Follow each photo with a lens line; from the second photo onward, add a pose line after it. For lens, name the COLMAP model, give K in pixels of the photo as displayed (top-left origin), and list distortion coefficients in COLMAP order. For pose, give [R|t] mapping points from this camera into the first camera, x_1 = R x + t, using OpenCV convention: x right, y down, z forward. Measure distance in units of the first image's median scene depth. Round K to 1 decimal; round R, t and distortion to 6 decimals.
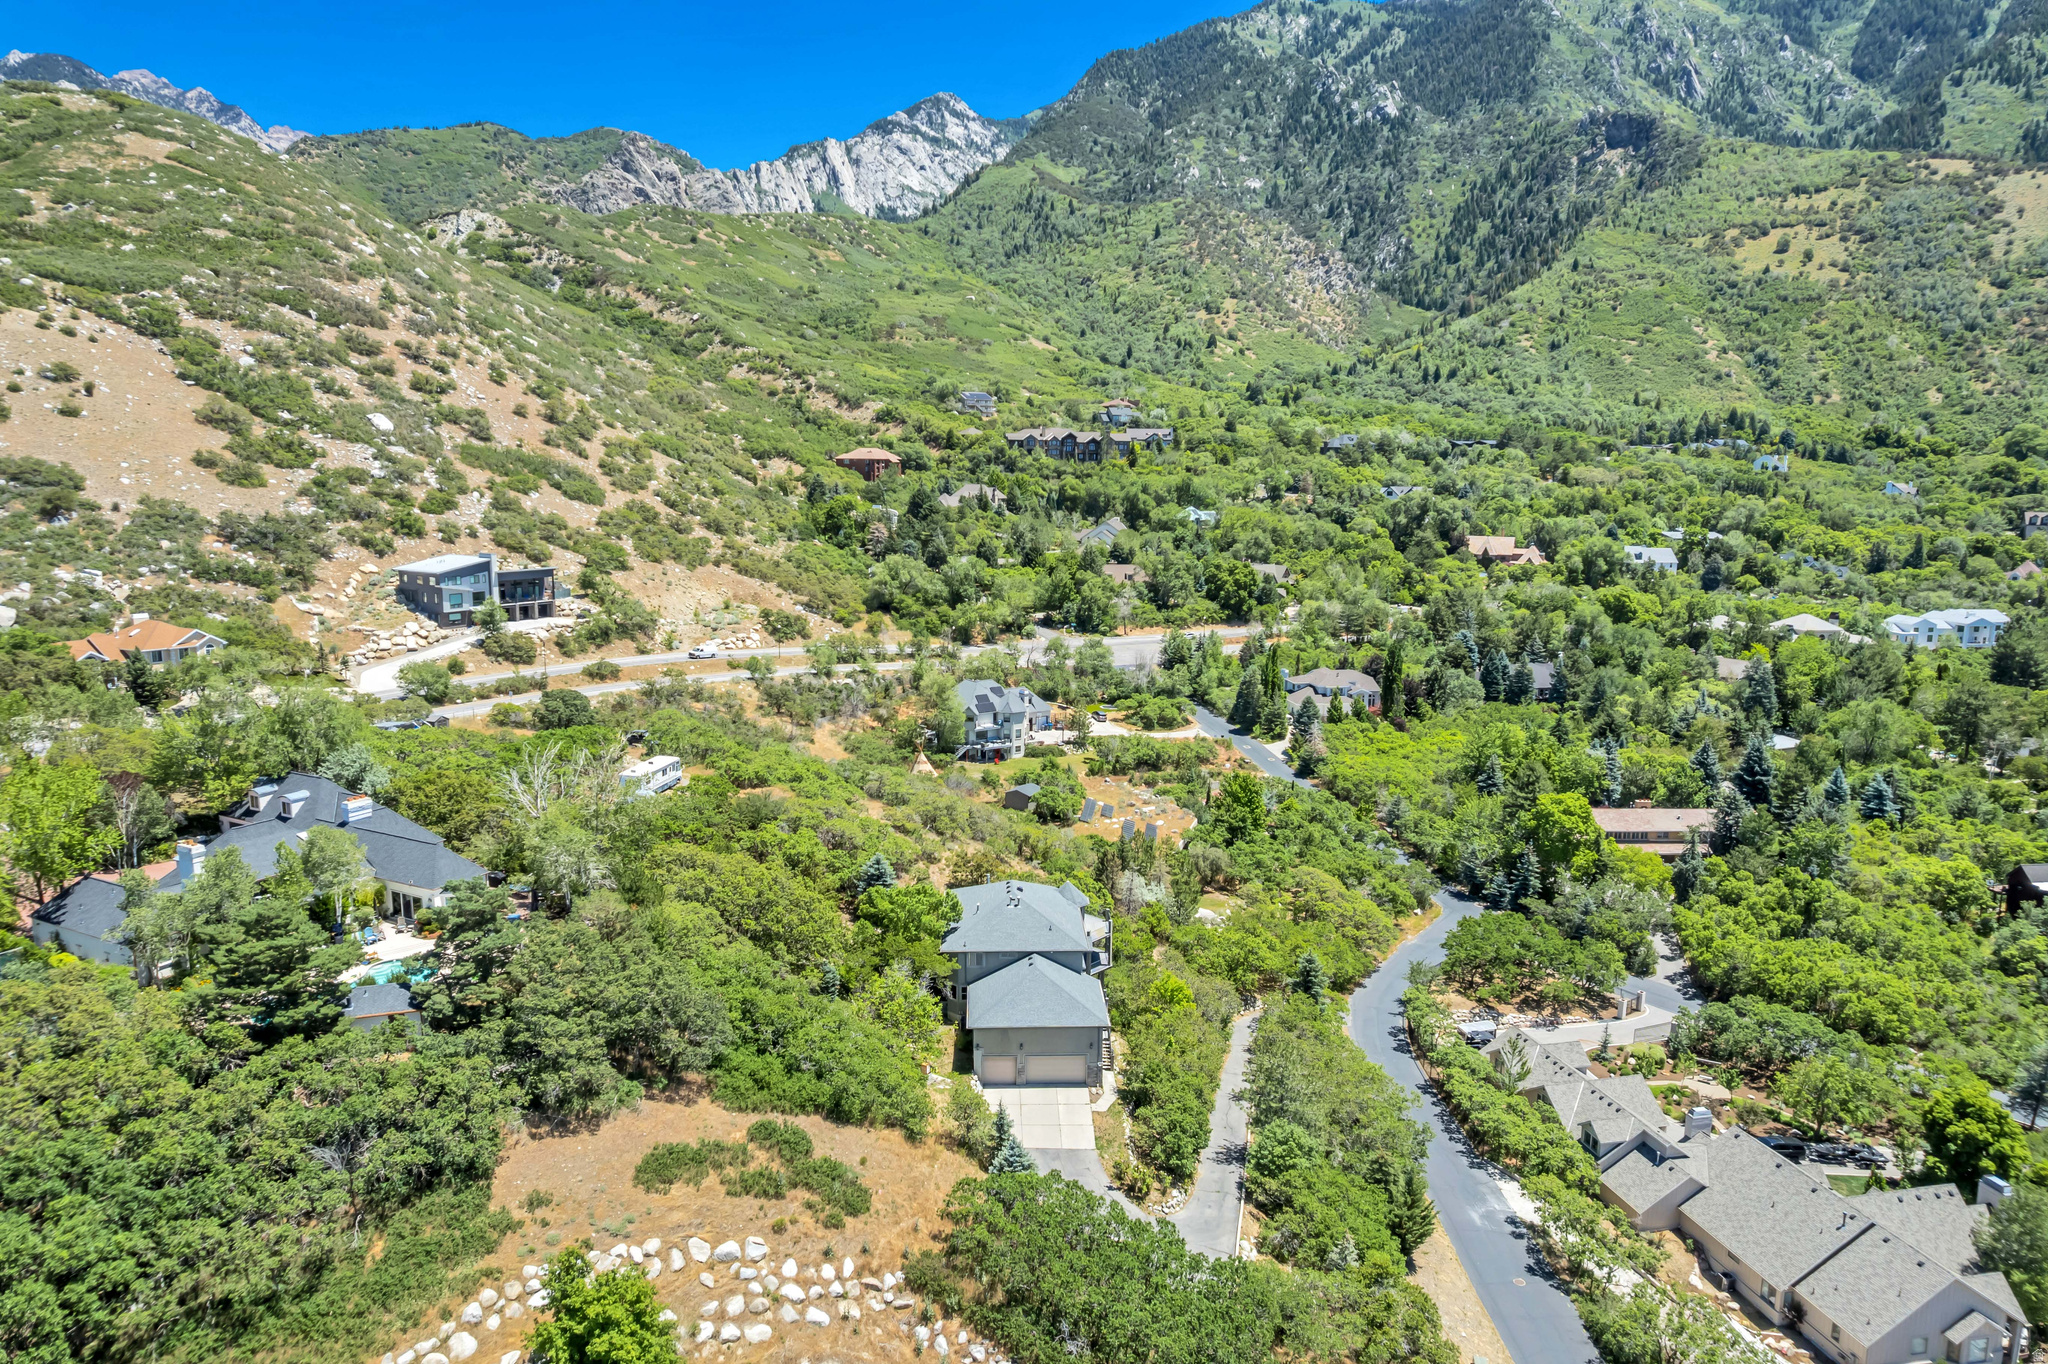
lens RADIAL K [[1296.8, 0, 1034.4], [0, 1296.8, 685.9], [0, 0, 1]] dist [-0.080032, 0.069447]
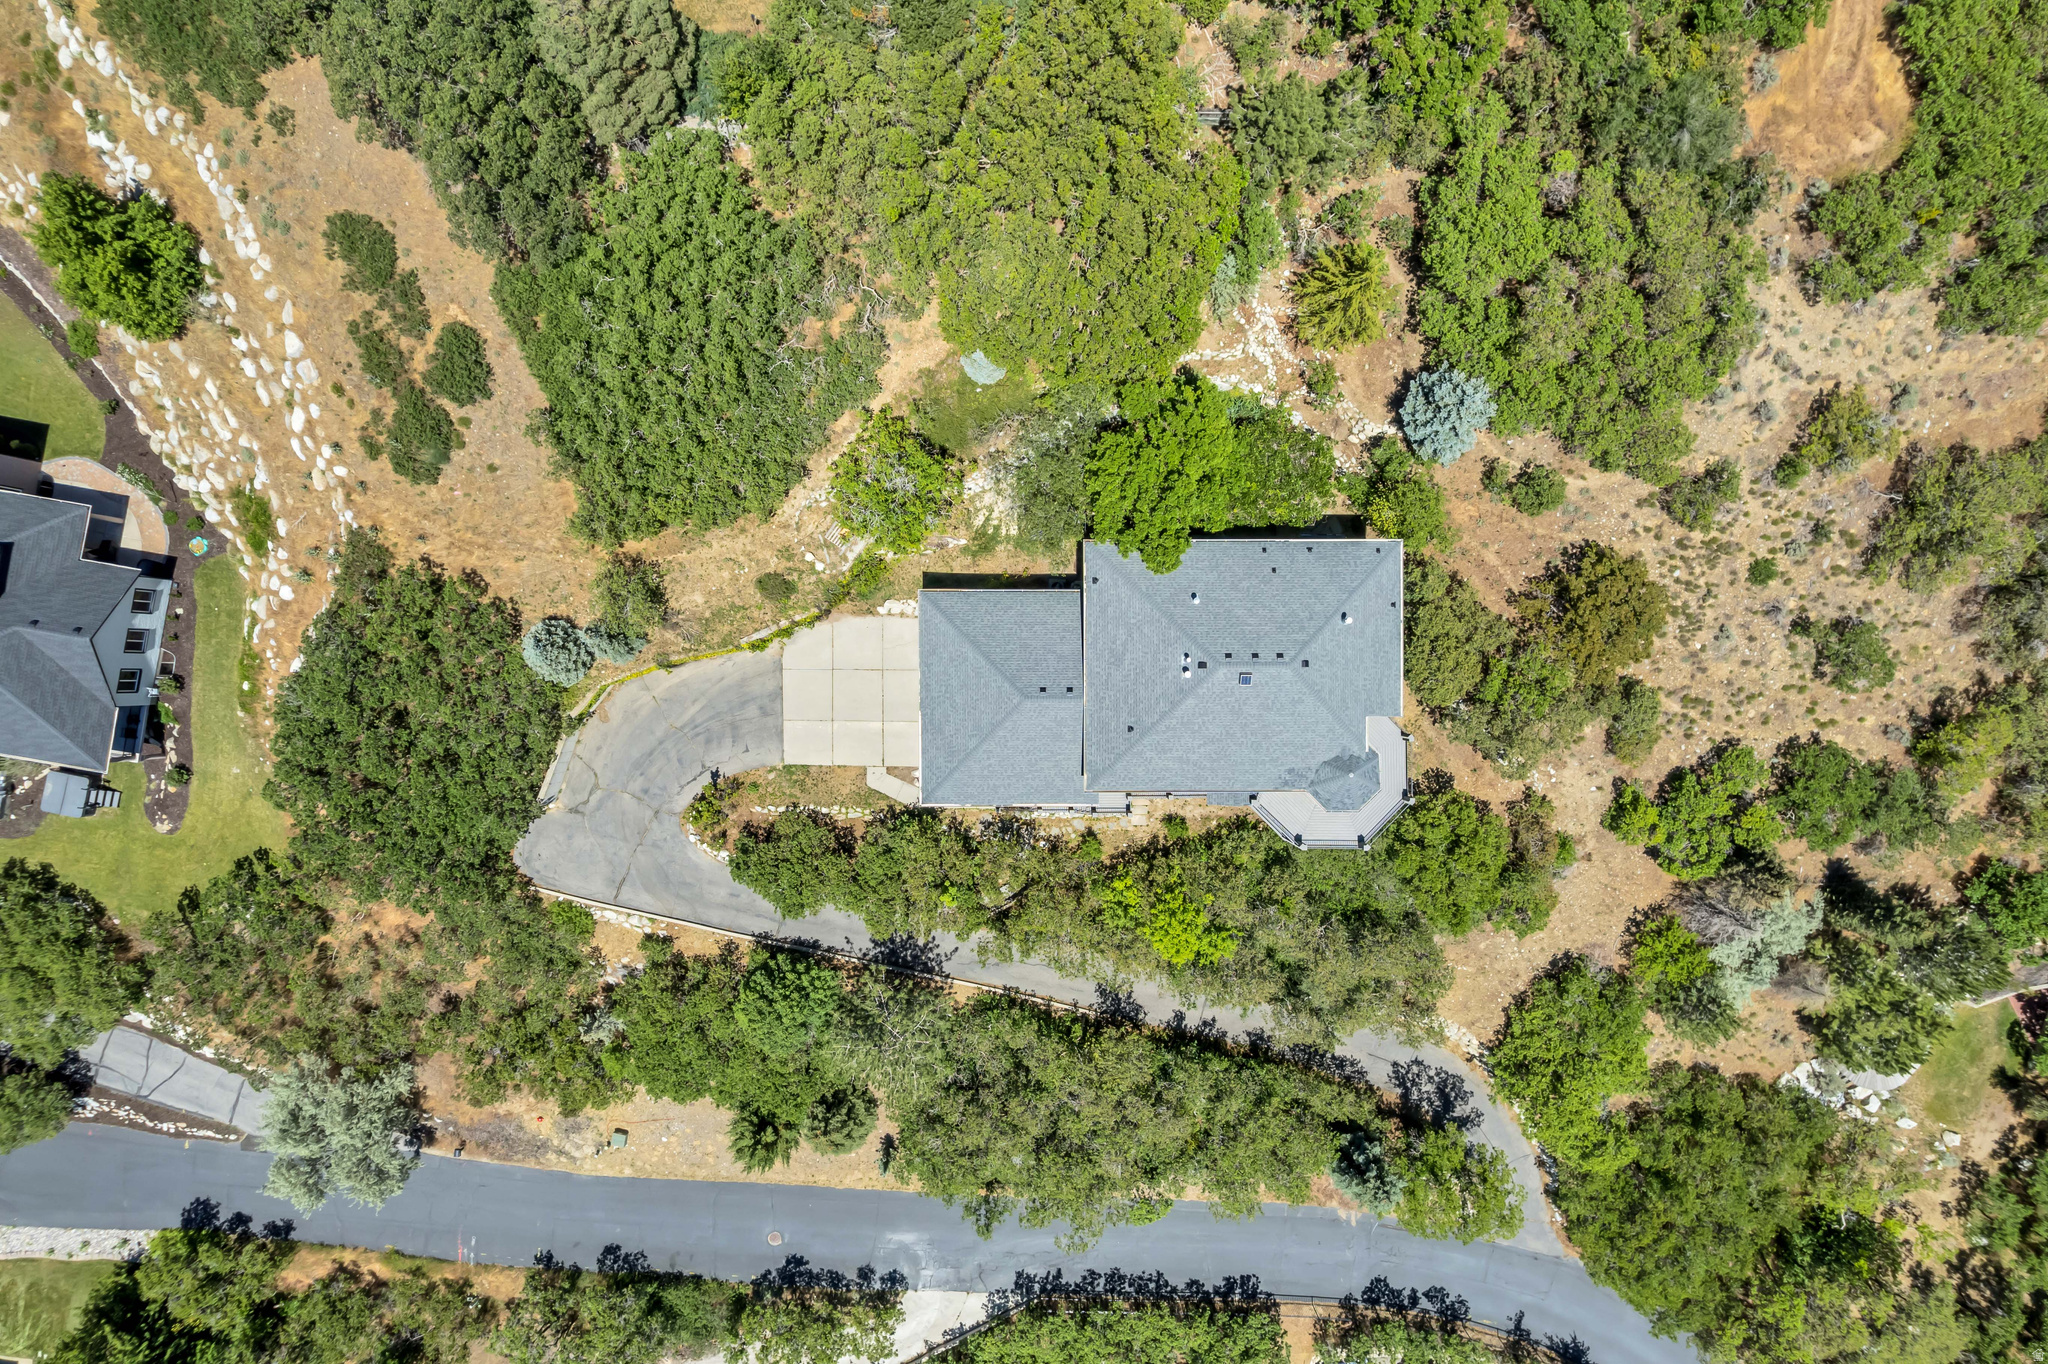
lens RADIAL K [[1306.0, 0, 1035.3], [0, 1306.0, 676.3], [0, 0, 1]] dist [-0.086656, 0.081327]
pose [[-0.043934, 0.998979, -0.010546, -0.000360], [-0.178028, 0.002559, 0.984022, -0.055166], [0.983044, 0.045109, 0.177734, 0.127480]]
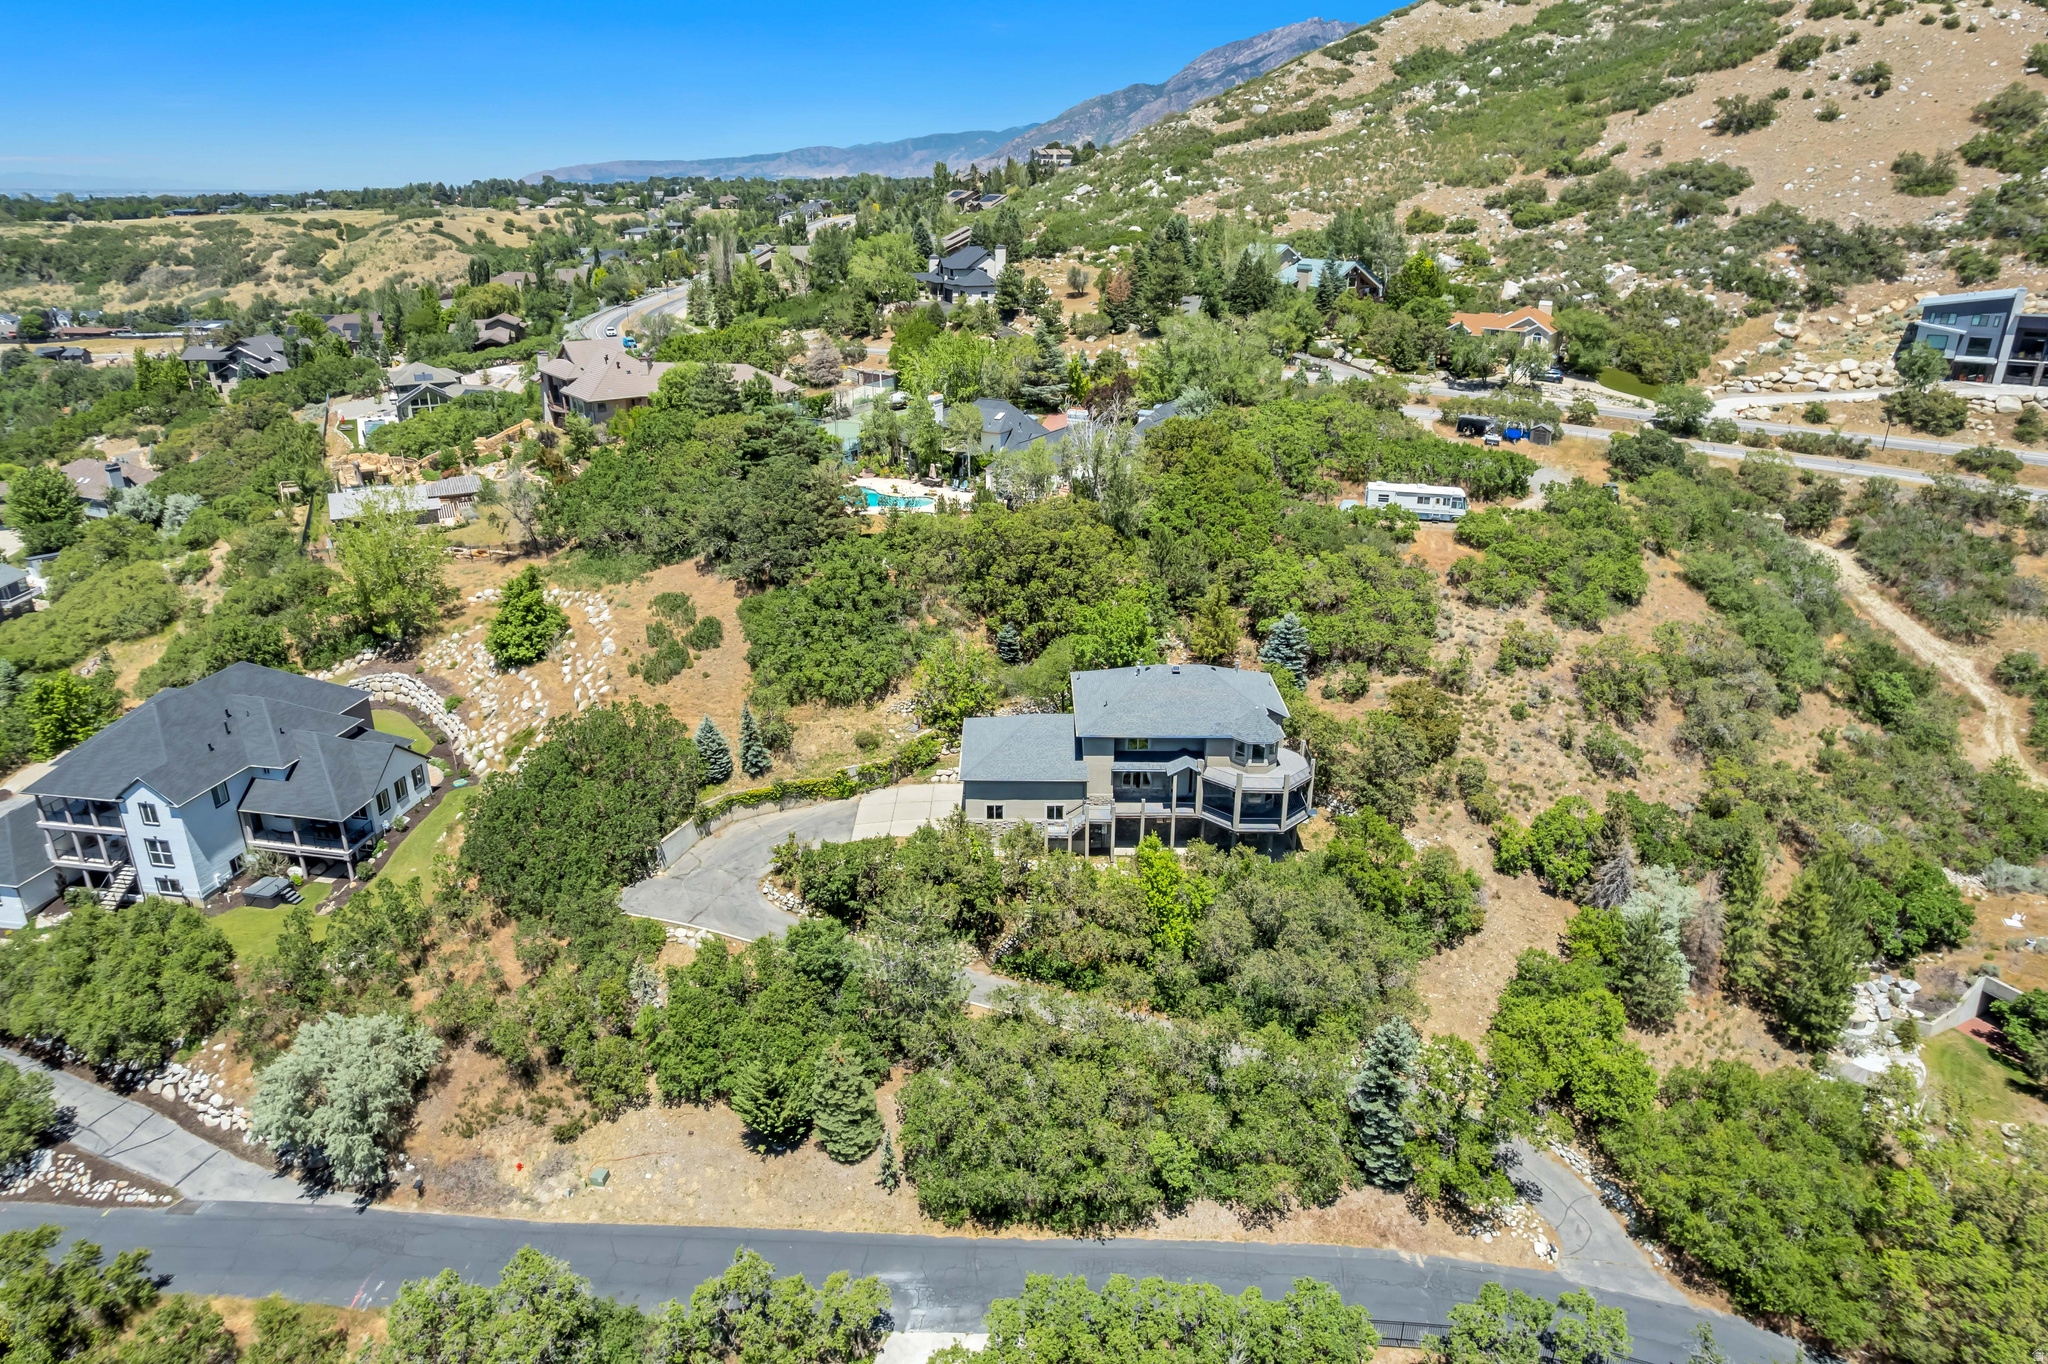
lens RADIAL K [[1306.0, 0, 1035.3], [0, 1306.0, 676.3], [0, 0, 1]] dist [-0.086656, 0.081327]
pose [[-0.038038, 0.354256, -0.934375, 0.120705], [-0.172312, 0.918720, 0.355335, -0.018835], [0.984308, 0.174520, 0.026096, 0.138406]]
